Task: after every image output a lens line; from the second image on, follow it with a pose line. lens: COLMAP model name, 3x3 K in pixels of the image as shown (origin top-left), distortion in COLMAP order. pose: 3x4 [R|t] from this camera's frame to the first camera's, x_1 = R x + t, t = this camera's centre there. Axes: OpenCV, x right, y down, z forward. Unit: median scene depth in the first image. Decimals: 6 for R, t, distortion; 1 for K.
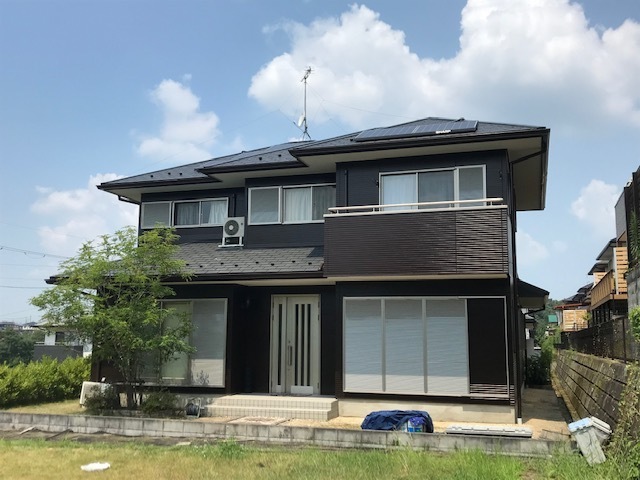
lens RADIAL K [[663.8, 0, 320.0], [0, 663.8, 240.0], [0, 0, 1]] dist [0.035546, -0.014541]
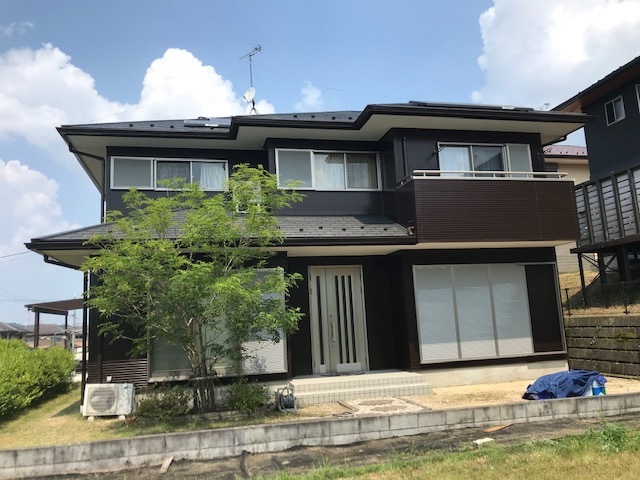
lens RADIAL K [[516.9, 0, 320.0], [0, 516.9, 240.0], [0, 0, 1]] dist [0.013112, 0.007545]
pose [[0.861160, 0.029453, 0.507480, -0.496574], [-0.018577, 0.999477, -0.026483, 0.077051], [-0.507994, 0.013378, 0.861256, 0.450434]]
